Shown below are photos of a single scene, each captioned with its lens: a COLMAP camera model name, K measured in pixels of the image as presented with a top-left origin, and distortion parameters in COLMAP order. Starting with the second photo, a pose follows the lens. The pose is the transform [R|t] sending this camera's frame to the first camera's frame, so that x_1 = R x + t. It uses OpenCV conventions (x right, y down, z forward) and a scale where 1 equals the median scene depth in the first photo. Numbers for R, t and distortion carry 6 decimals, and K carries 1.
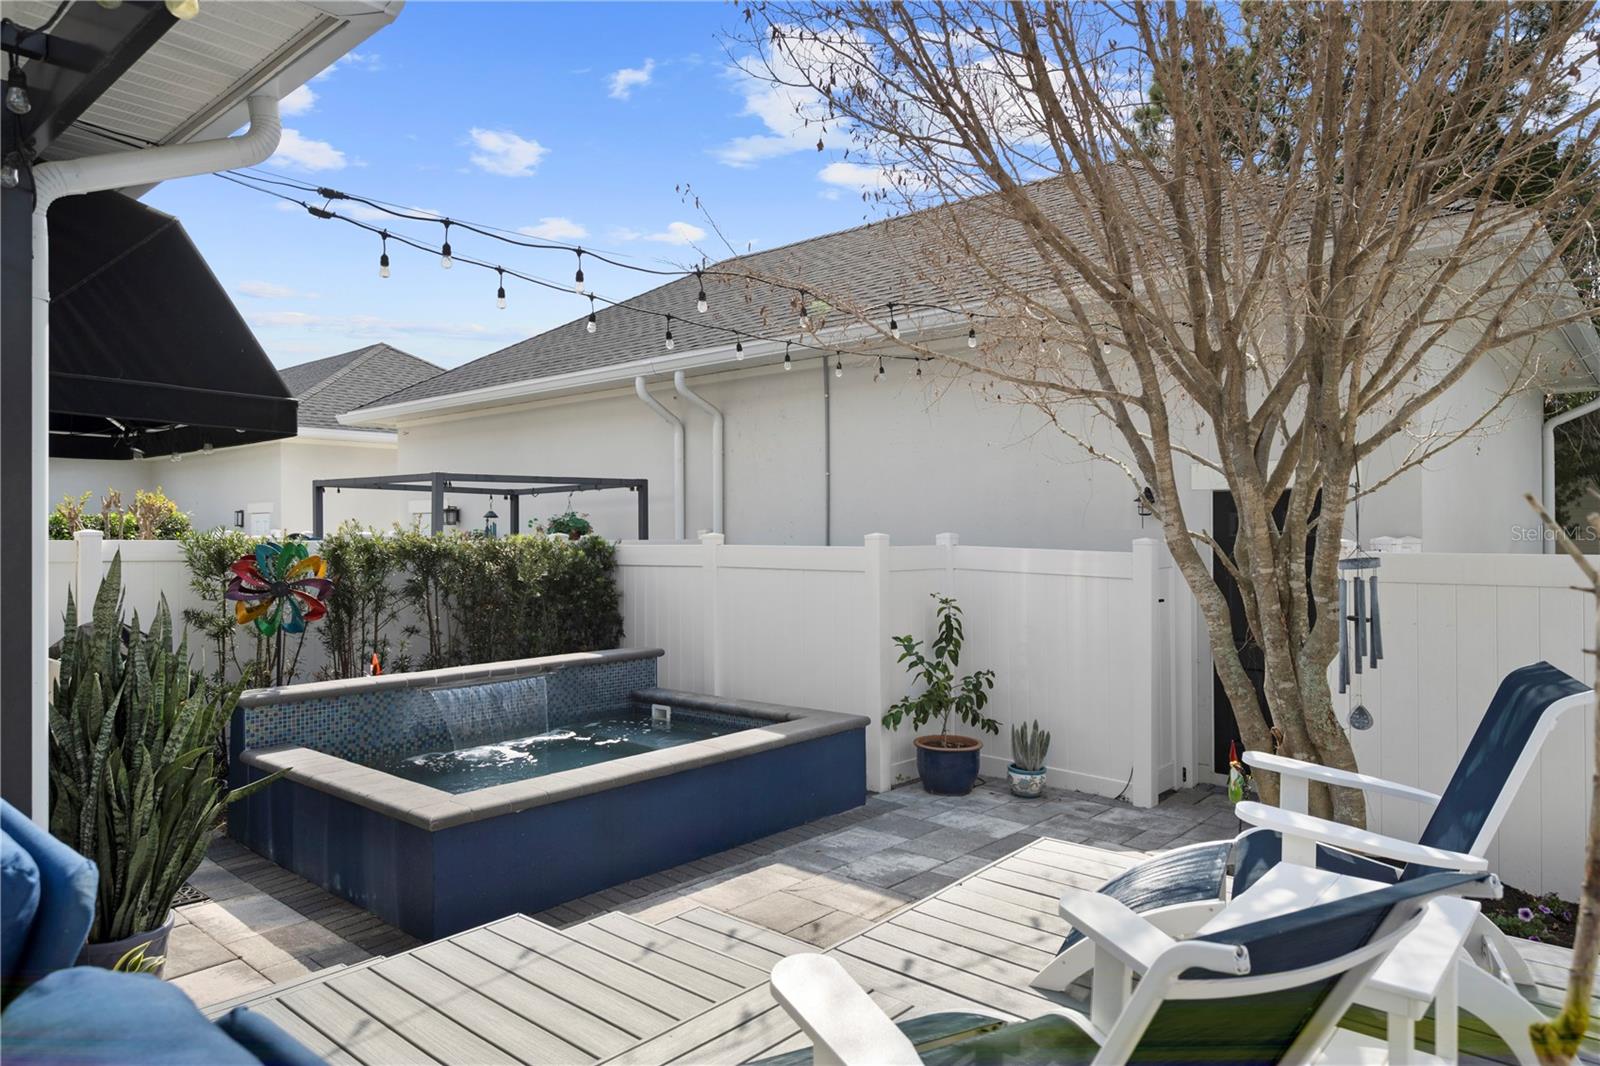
lens RADIAL K [[995.3, 0, 803.4], [0, 995.3, 533.2], [0, 0, 1]] dist [0.002997, 0.000274]
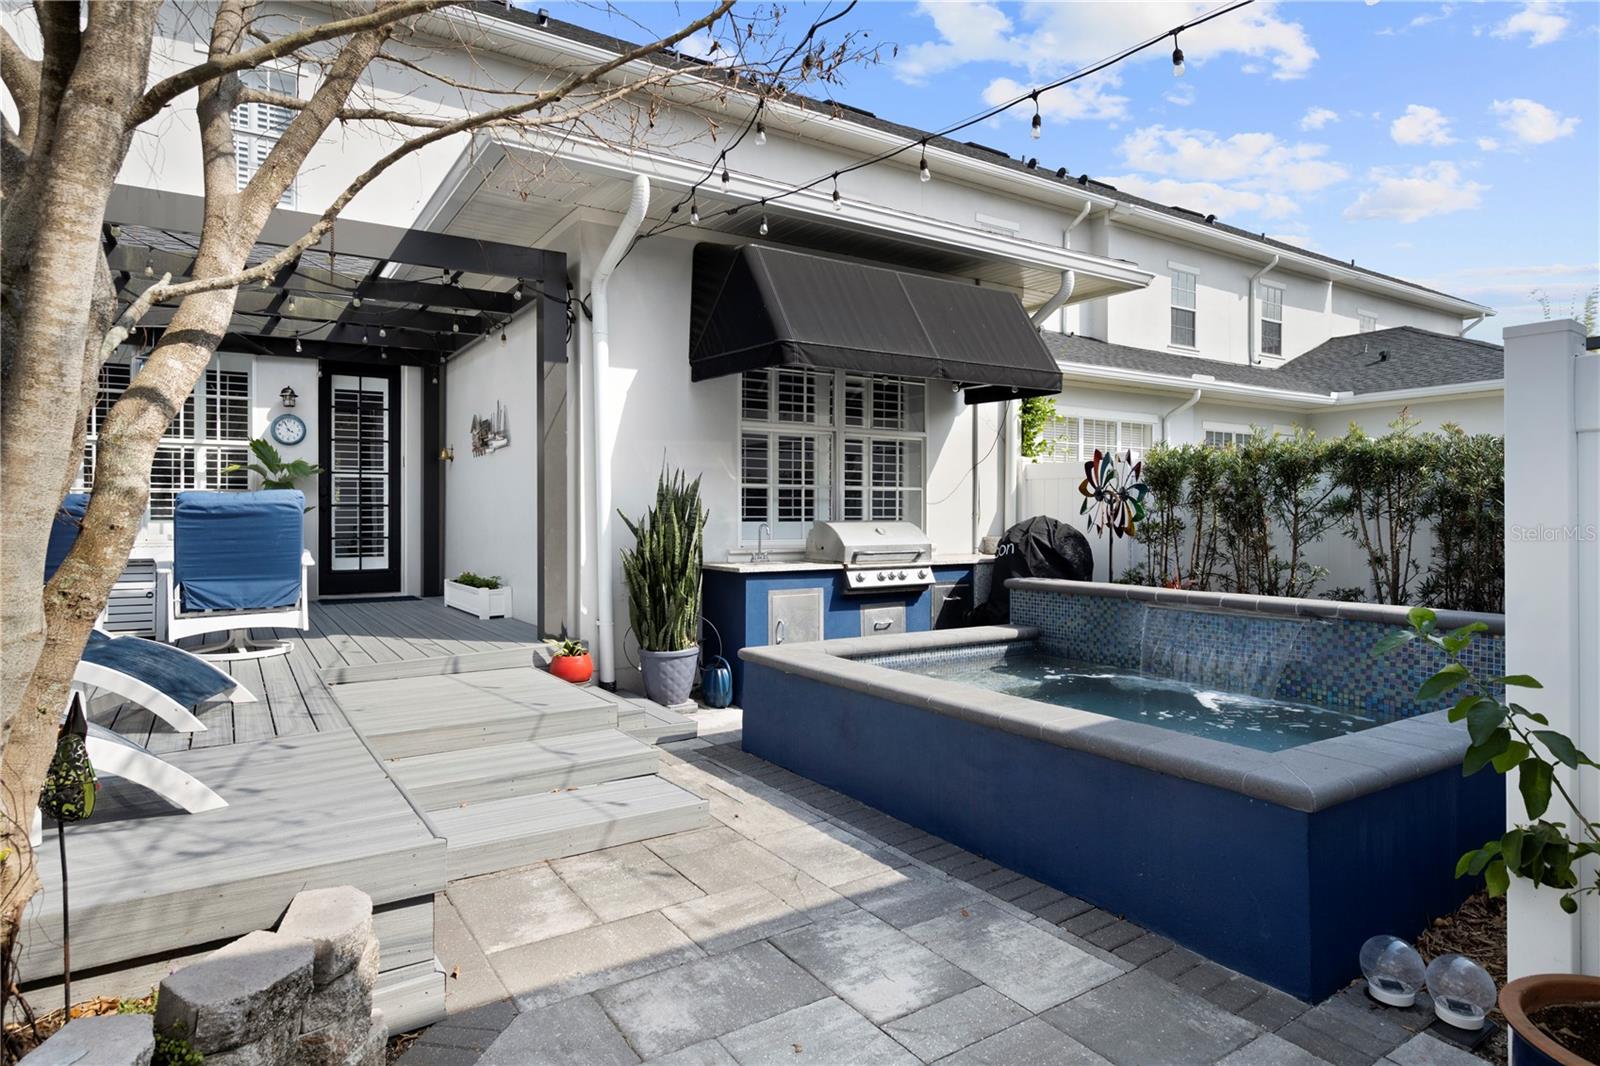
lens RADIAL K [[905.9, 0, 801.1], [0, 905.9, 525.6], [0, 0, 1]] dist [0.014447, -0.000764]
pose [[-0.265309, 0.014739, -0.964051, 0.567681], [0.002806, 0.999891, 0.014515, 0.086085], [0.964159, 0.001146, -0.265321, 1.079054]]
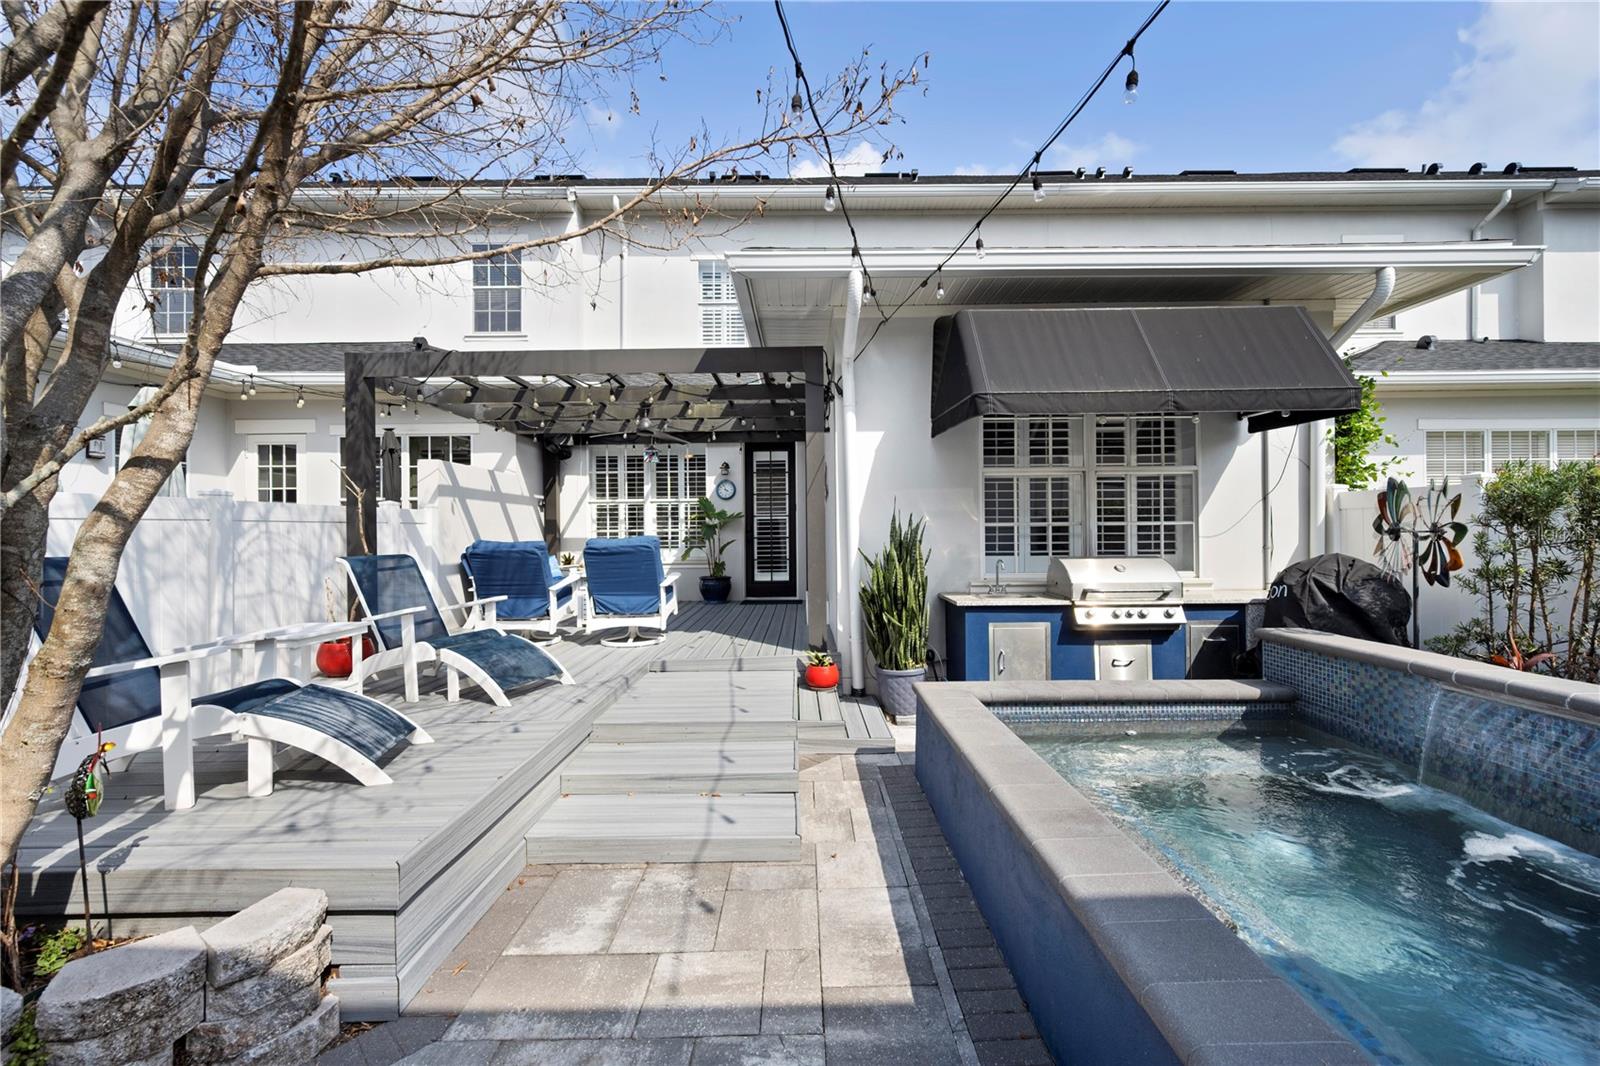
lens RADIAL K [[638.1, 0, 799.4], [0, 638.1, 532.7], [0, 0, 1]] dist [0.000235, 0.001361]
pose [[-0.748947, 0.009083, -0.662568, 0.260069], [0.012527, 0.999921, -0.000453, 0.058157], [0.662512, -0.008639, -0.749002, 1.219563]]
